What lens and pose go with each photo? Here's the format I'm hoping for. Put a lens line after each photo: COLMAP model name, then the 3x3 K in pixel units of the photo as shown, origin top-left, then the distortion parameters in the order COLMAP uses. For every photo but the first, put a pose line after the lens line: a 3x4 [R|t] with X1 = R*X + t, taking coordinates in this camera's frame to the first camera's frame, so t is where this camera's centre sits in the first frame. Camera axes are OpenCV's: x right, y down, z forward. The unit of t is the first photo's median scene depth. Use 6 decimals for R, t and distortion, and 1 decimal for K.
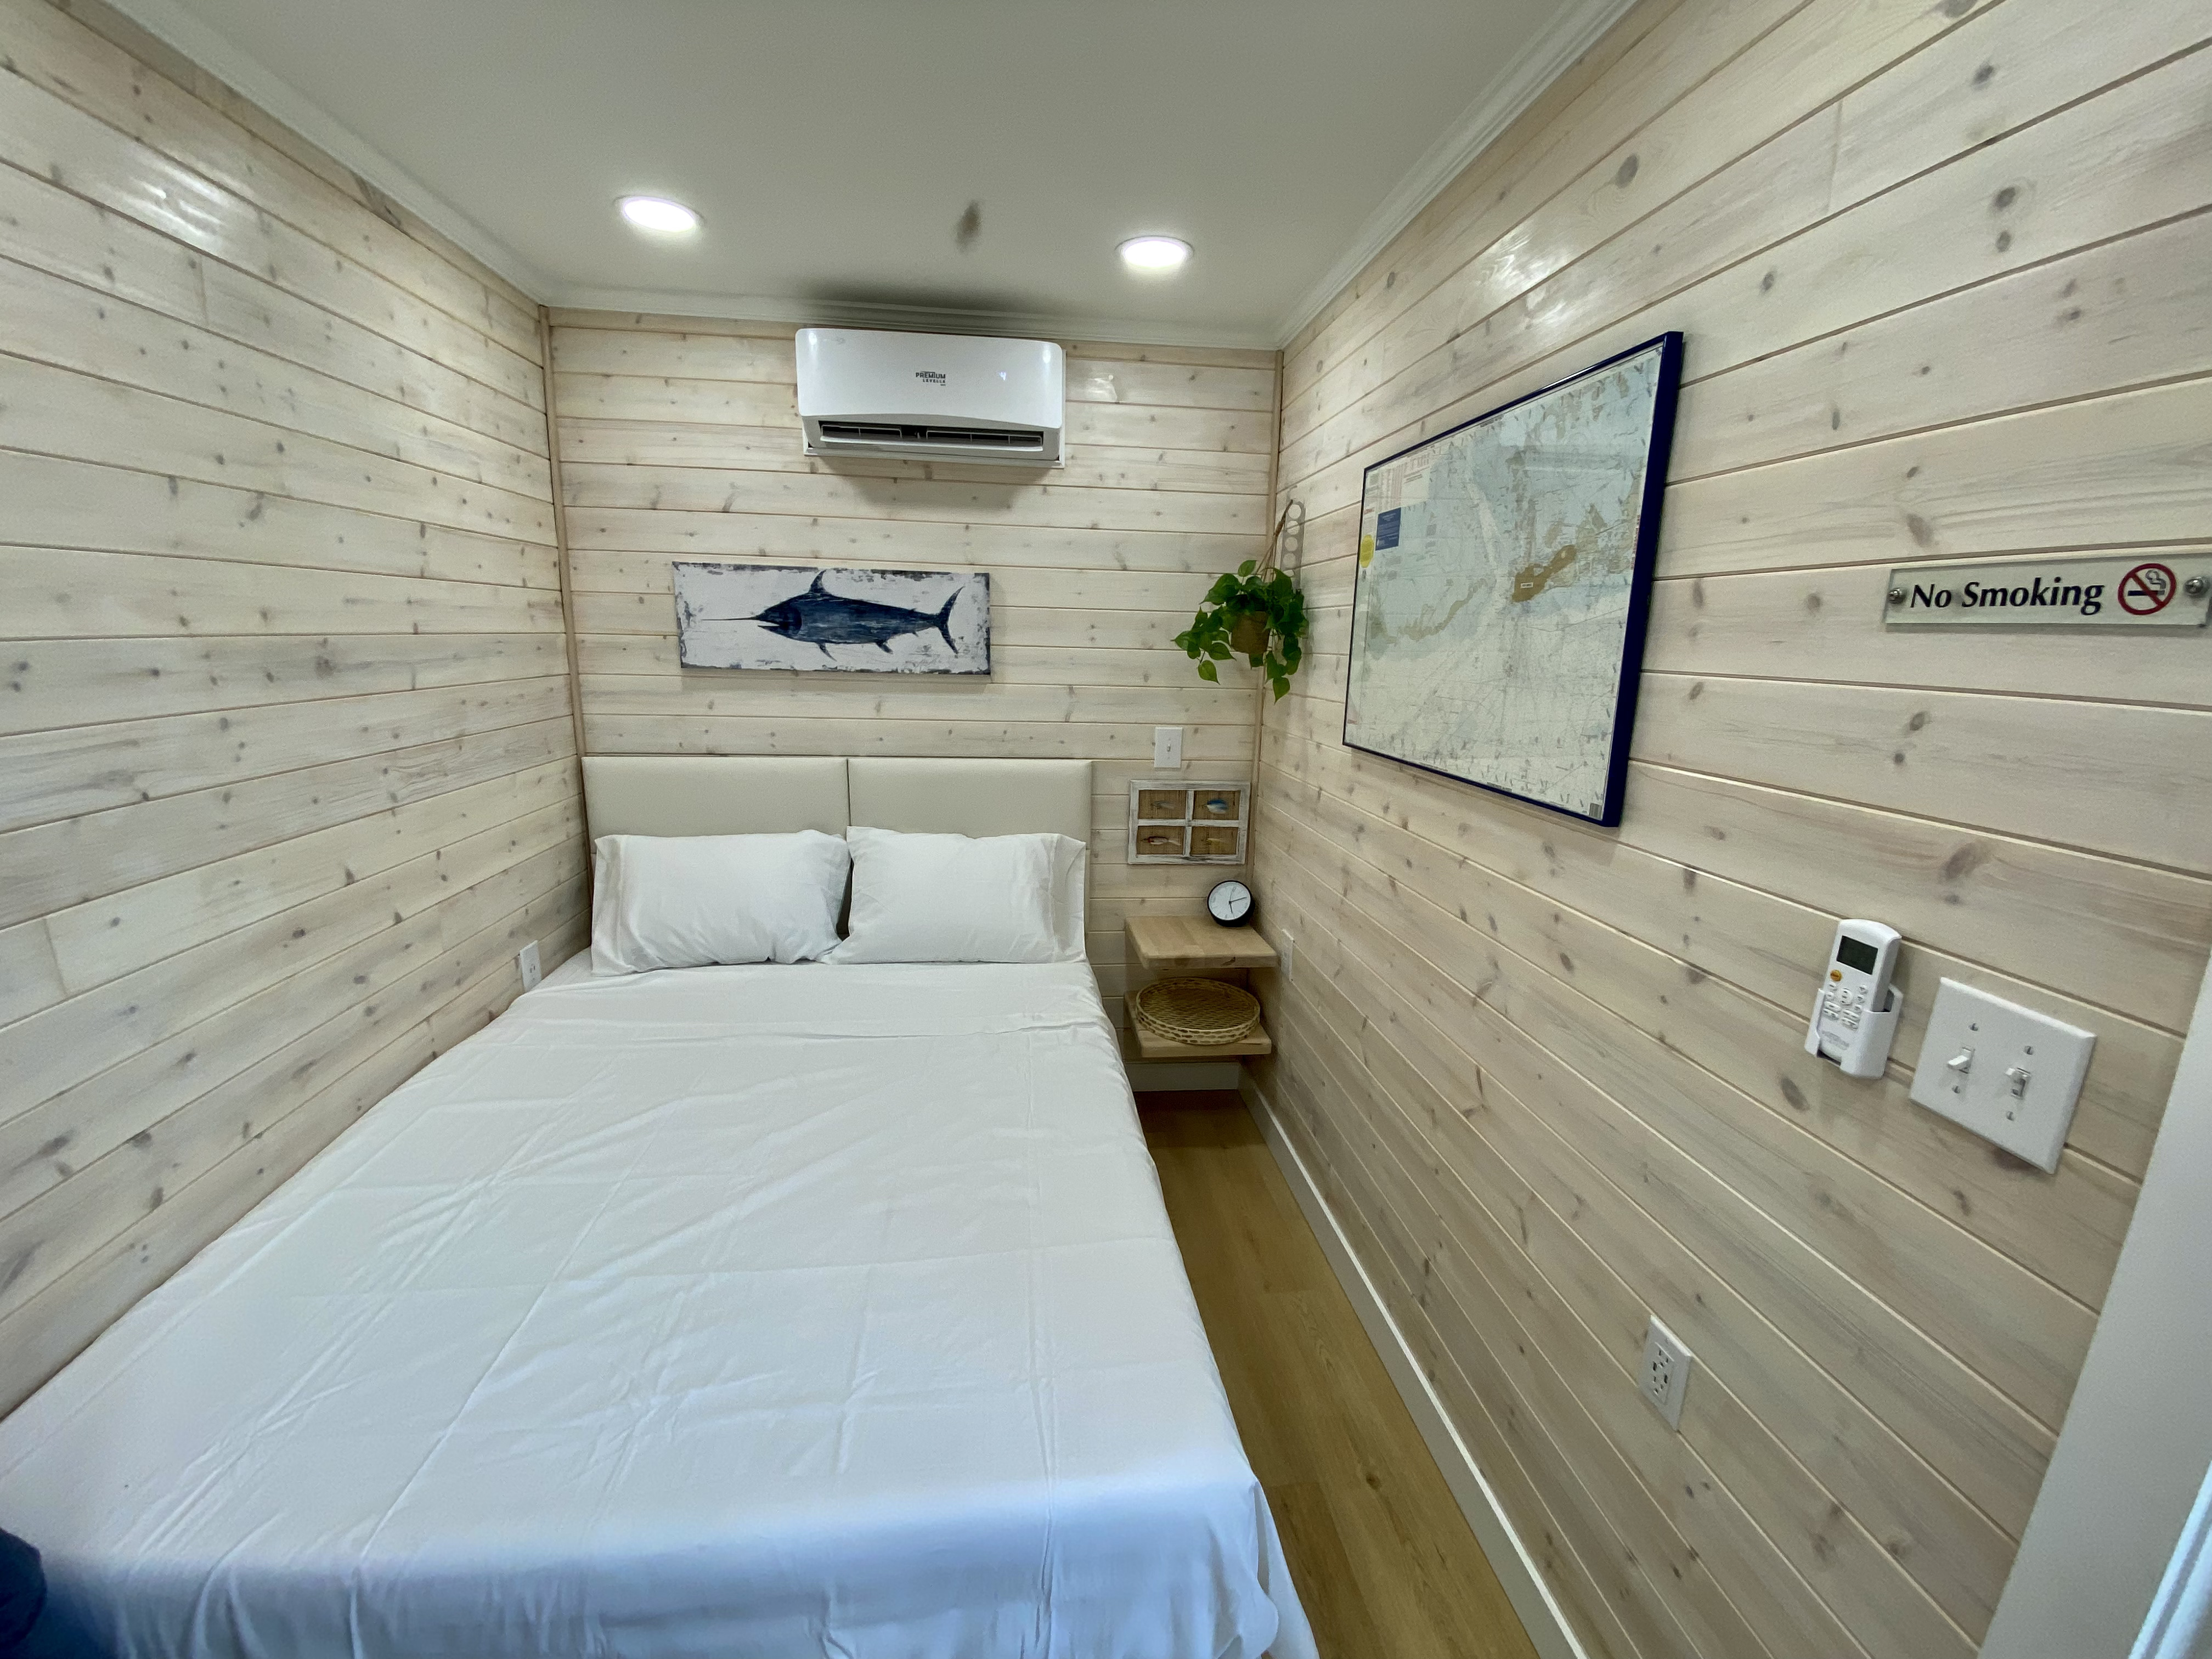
lens RADIAL K [[890.9, 0, 1106.4], [0, 890.9, 840.7], [0, 0, 1]] dist [-0.025842, -0.001522]
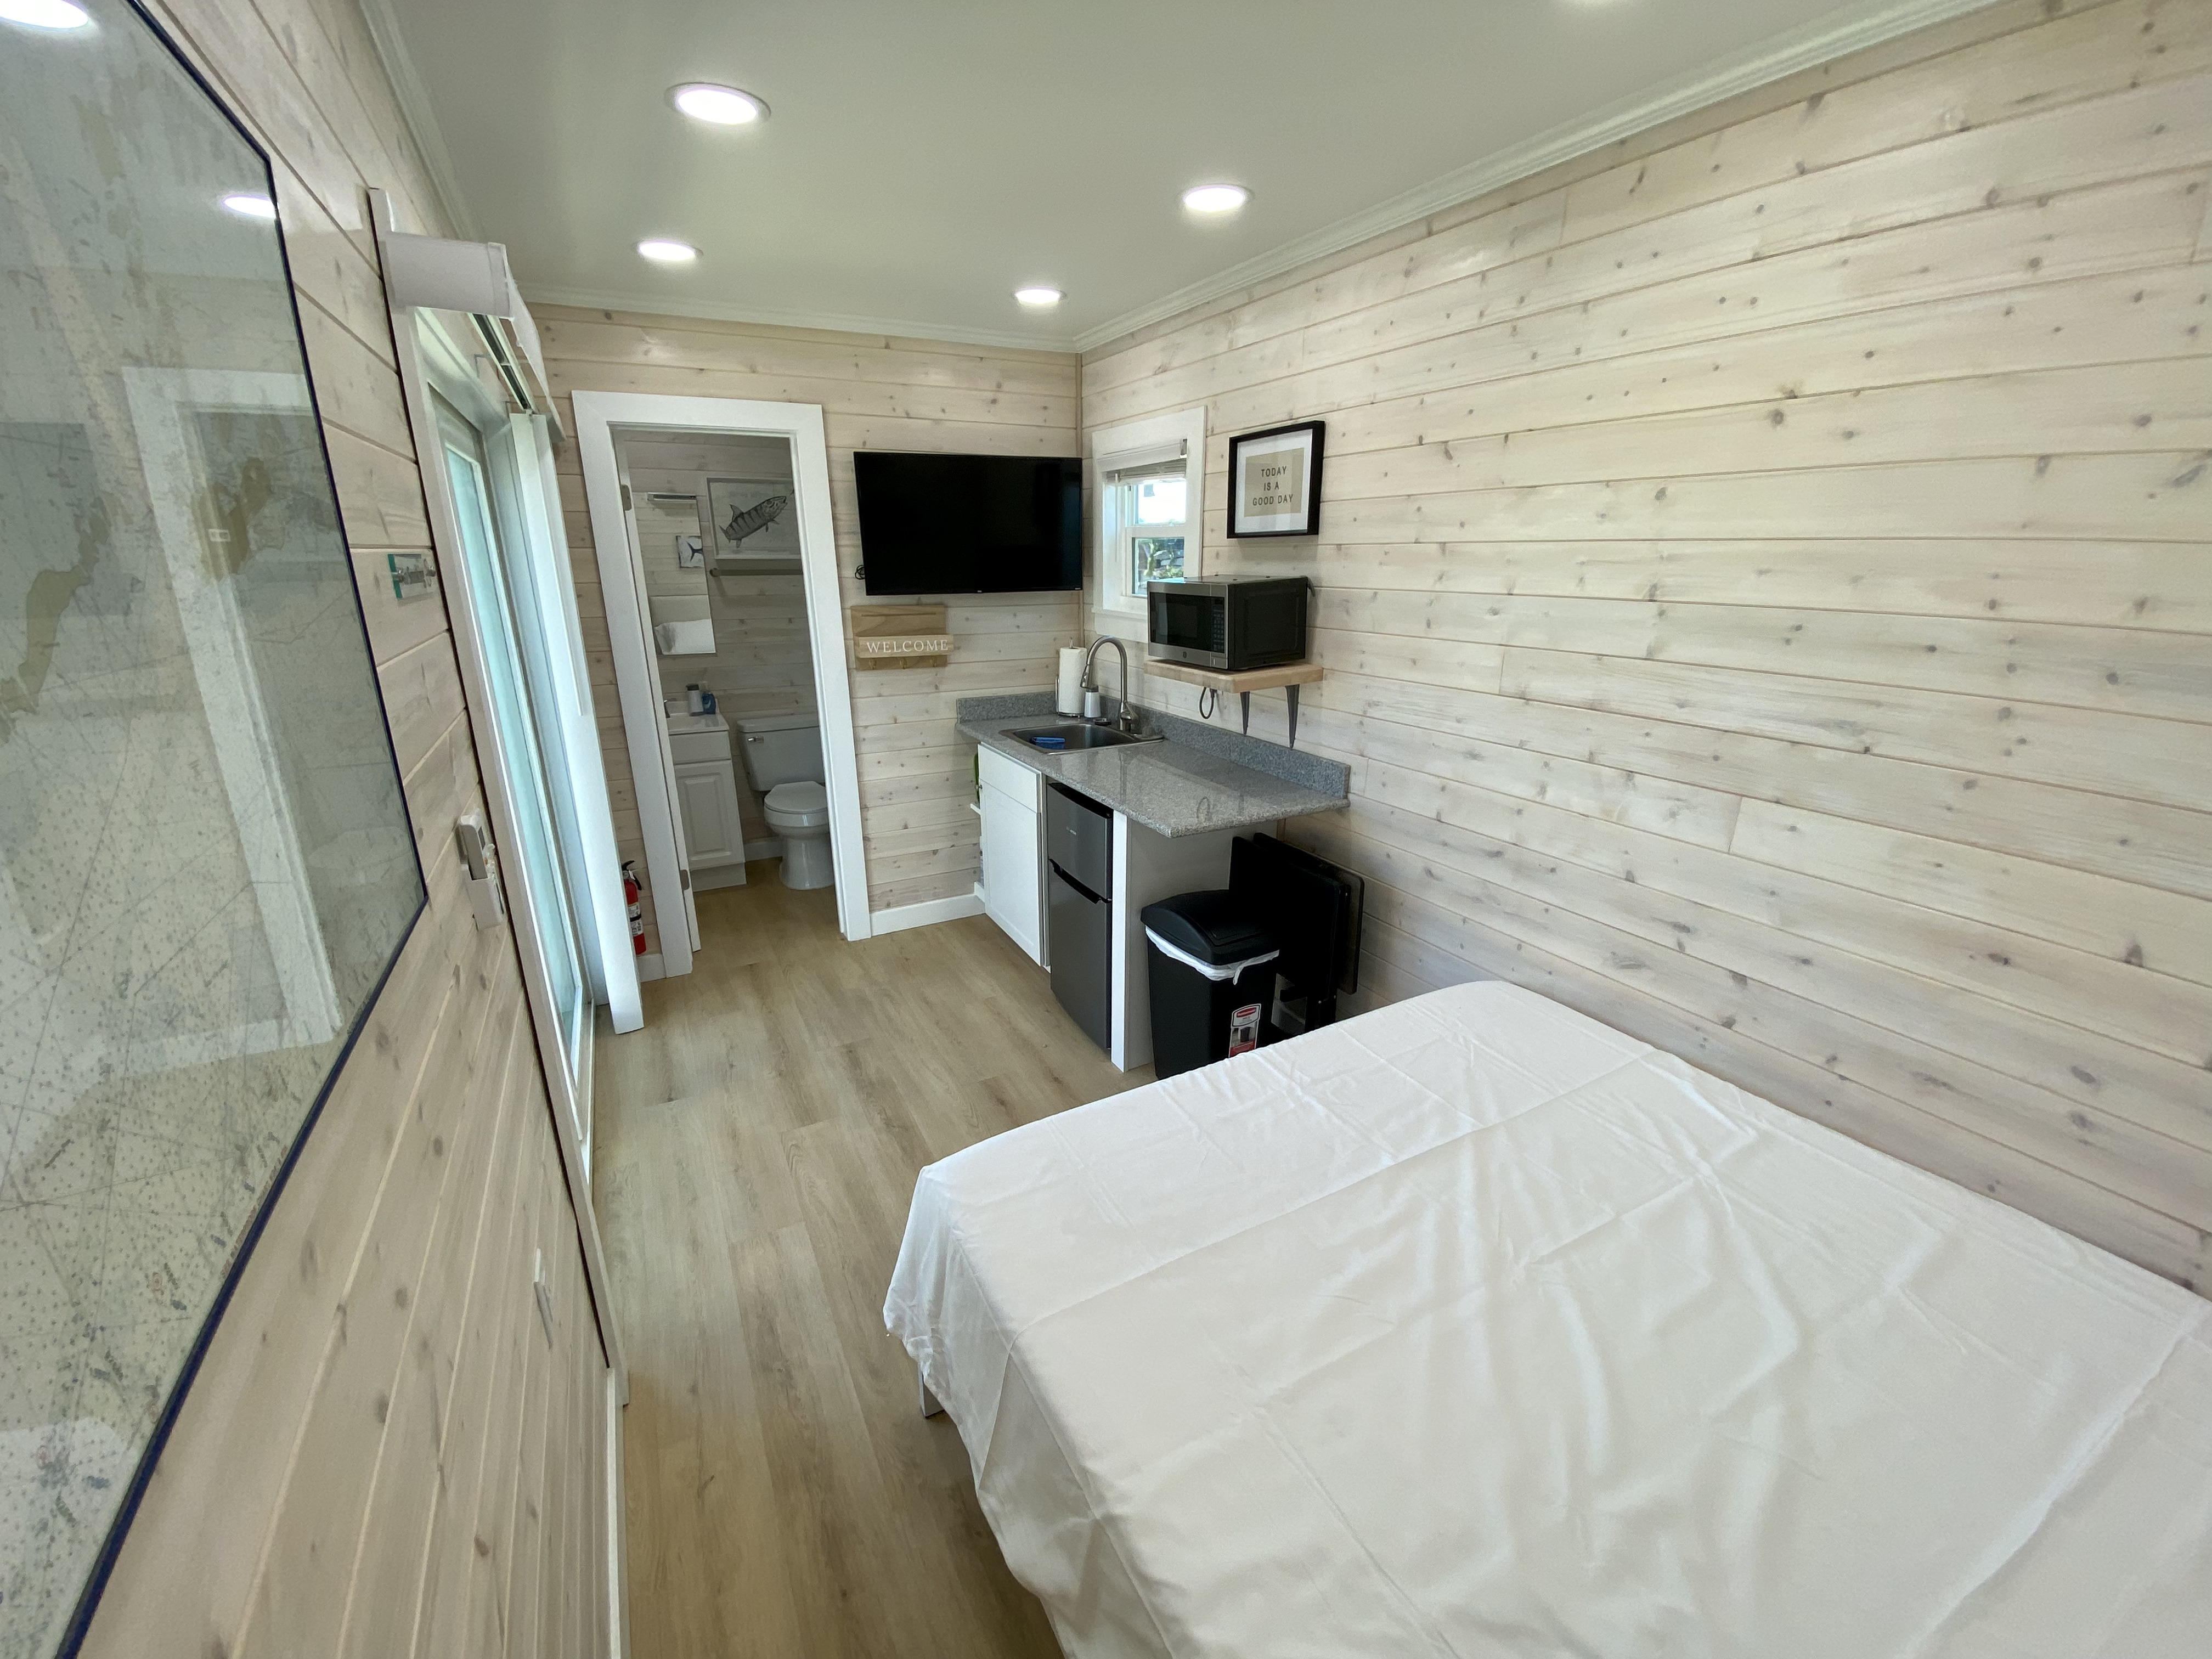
lens RADIAL K [[890.9, 0, 1114.4], [0, 890.9, 824.9], [0, 0, 1]] dist [-0.025842, -0.001522]
pose [[-0.922565, 0.093714, -0.374287, 0.262097], [-0.106615, 0.870372, 0.480715, -0.393791], [0.370819, 0.483395, -0.792983, 1.495847]]
